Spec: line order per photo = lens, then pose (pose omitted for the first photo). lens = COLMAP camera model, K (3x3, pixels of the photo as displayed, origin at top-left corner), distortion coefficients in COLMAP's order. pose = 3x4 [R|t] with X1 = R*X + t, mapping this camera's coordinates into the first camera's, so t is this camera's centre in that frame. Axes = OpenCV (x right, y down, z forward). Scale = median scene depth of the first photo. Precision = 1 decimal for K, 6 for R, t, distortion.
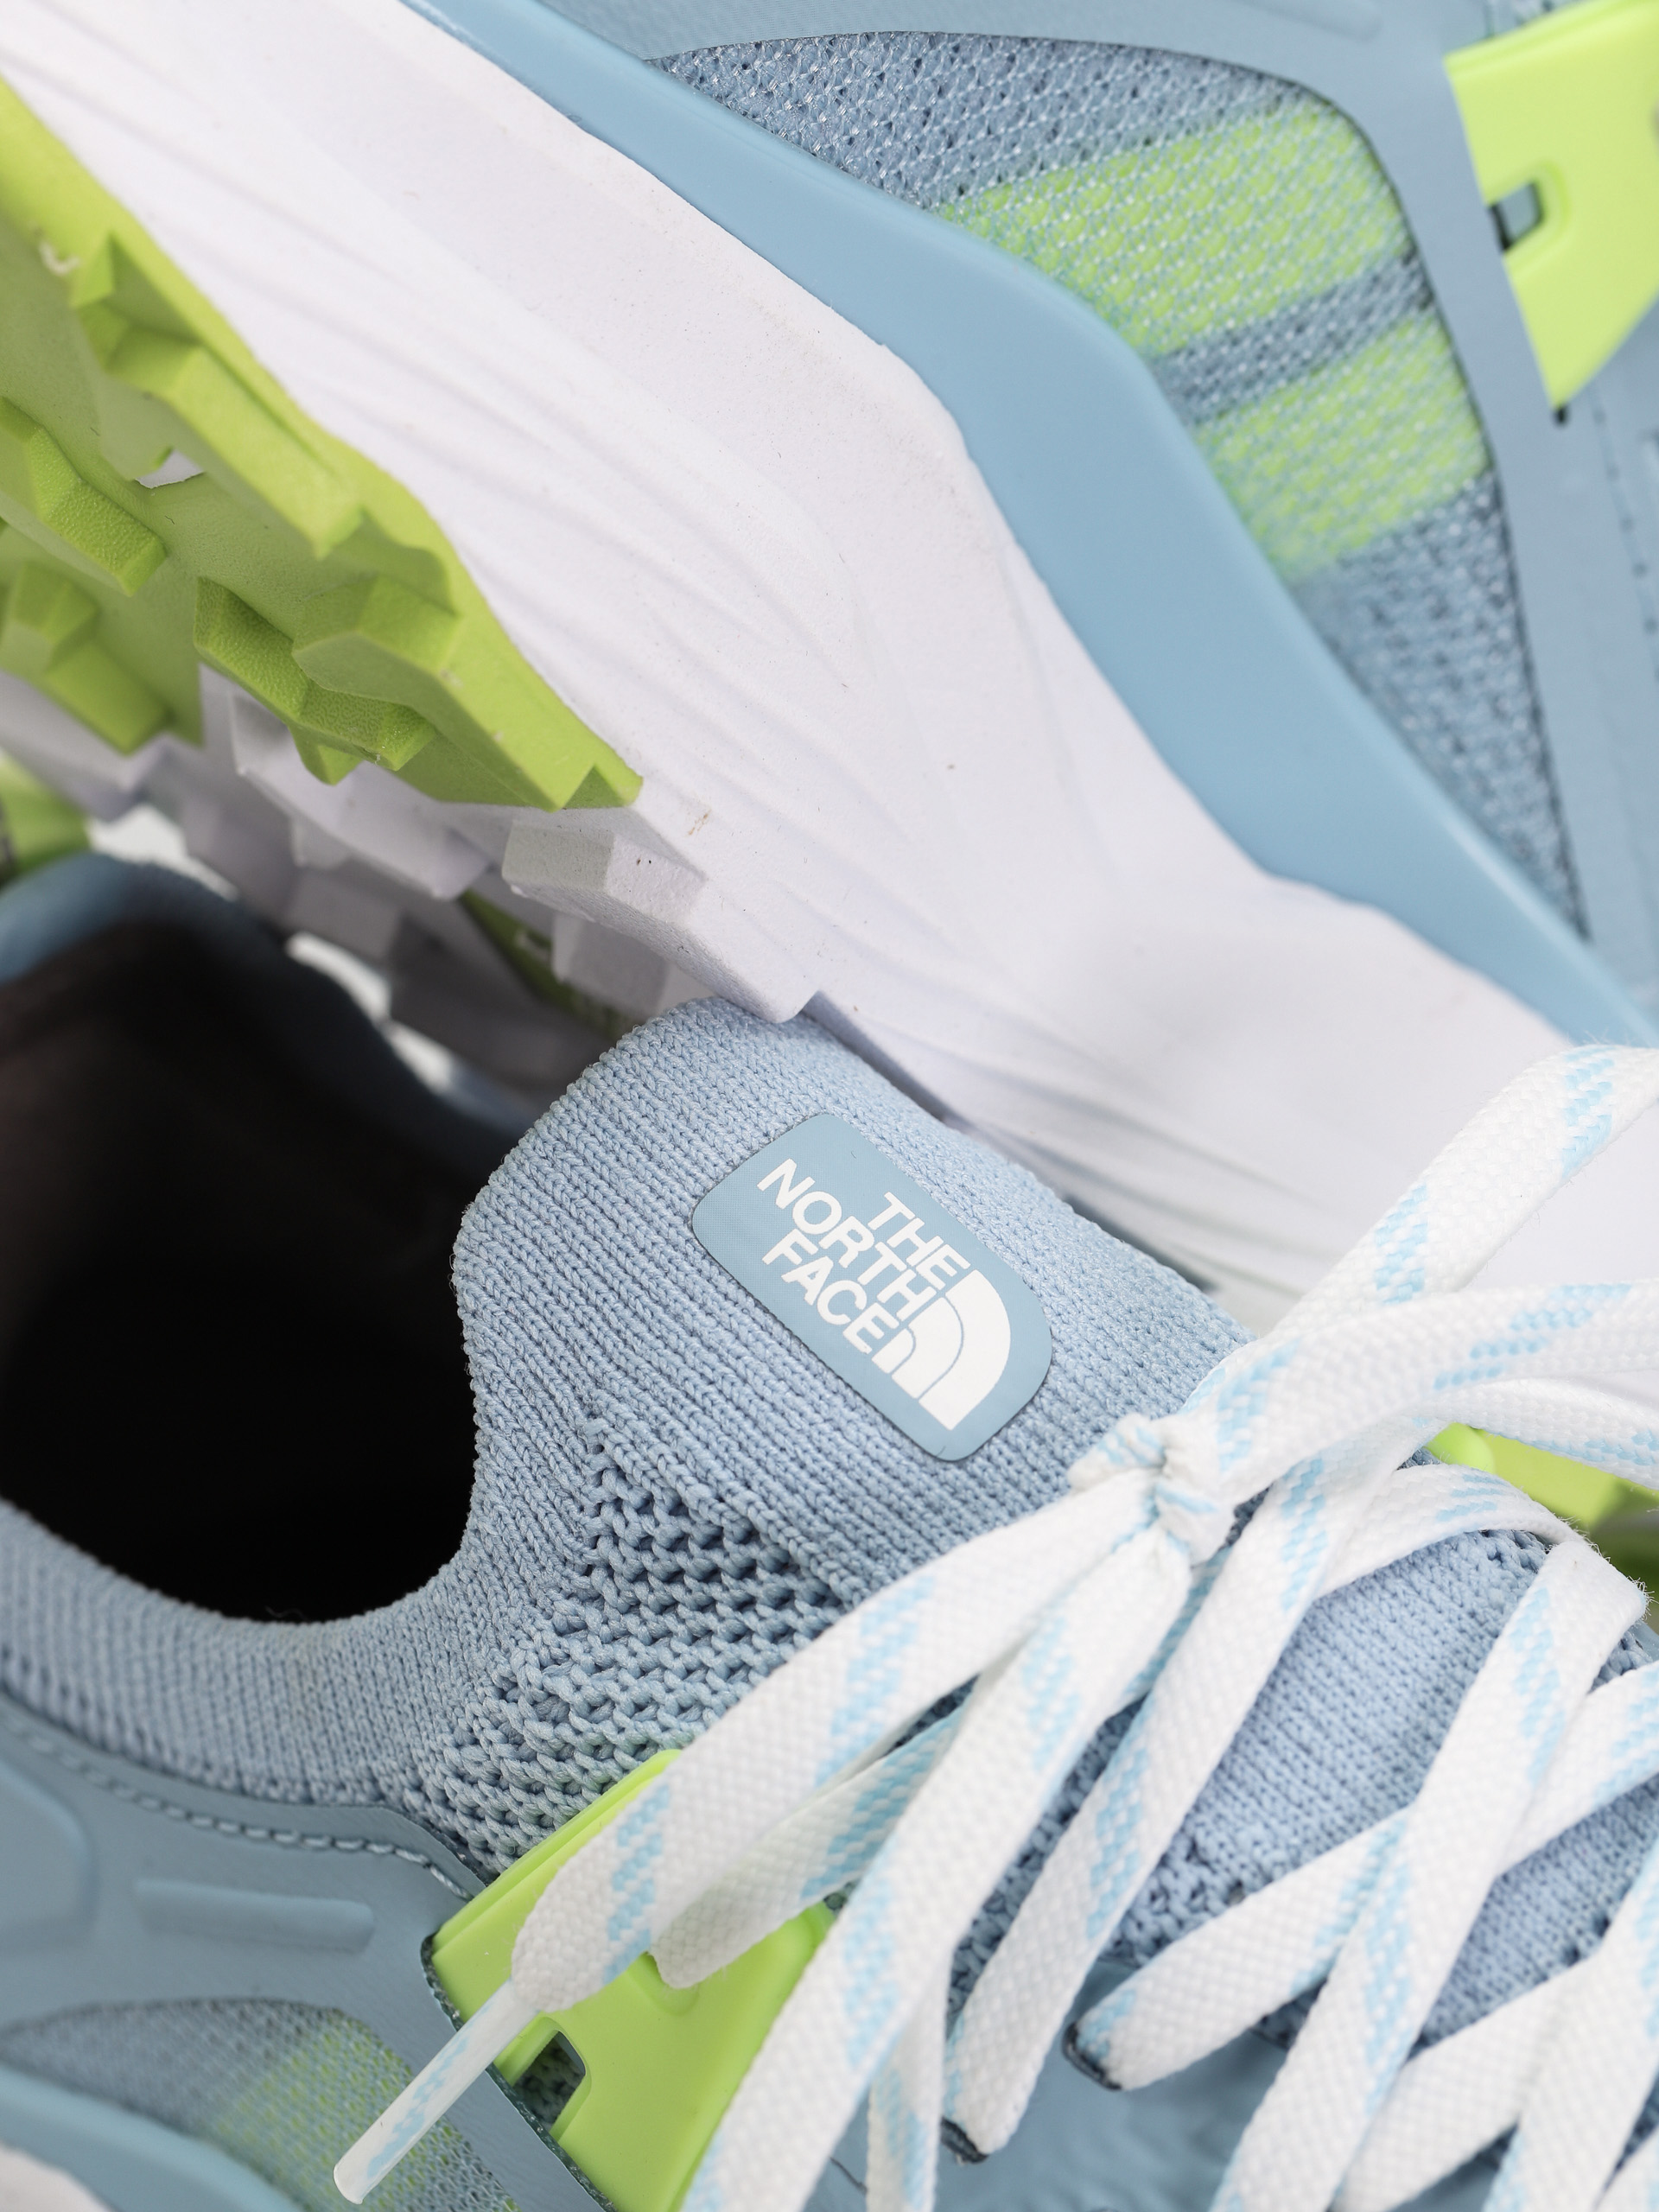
lens RADIAL K [[6254.7, 0, 829.5], [0, 6254.7, 1106.0], [0, 0, 1]] dist [0.035062, 1.197684]
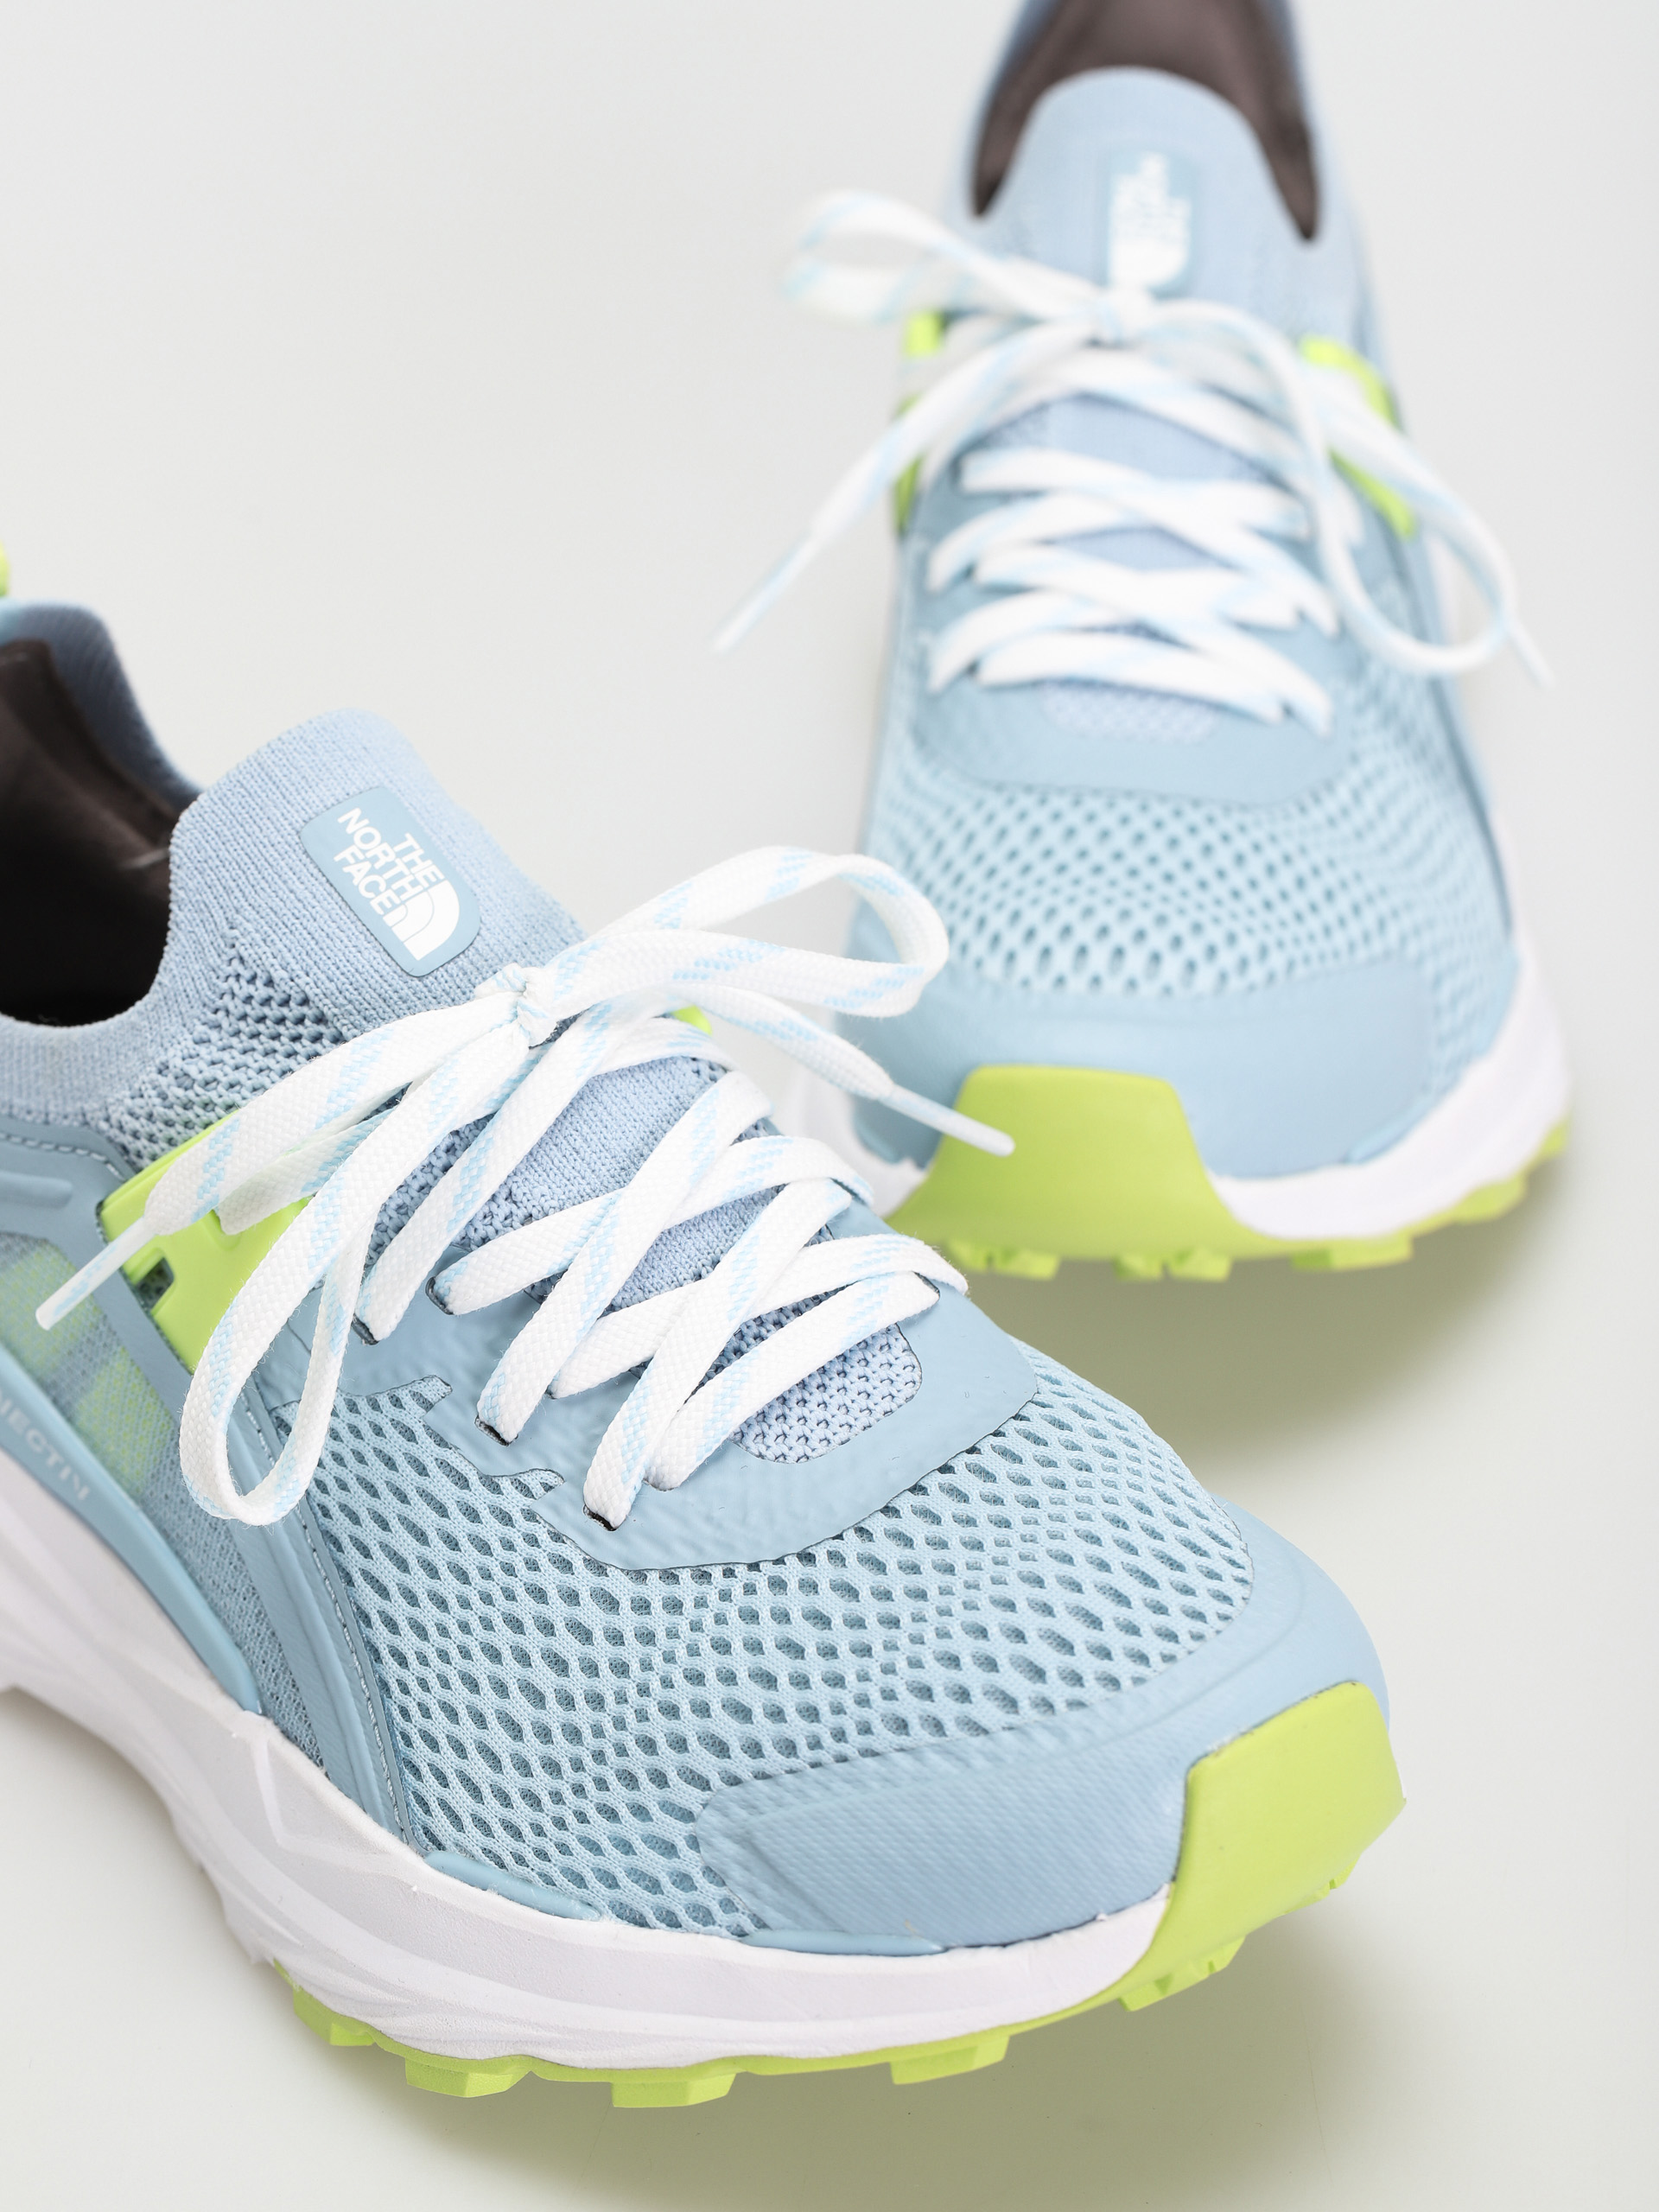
lens RADIAL K [[6295.8, 0, 829.5], [0, 6295.8, 1106.0], [0, 0, 1]] dist [0.348007, -0.250386]
pose [[0.988581, 0.148912, 0.023065, 0.104254], [-0.148753, 0.988838, -0.008480, 0.092759], [-0.024070, 0.004952, 0.999698, -0.893739]]
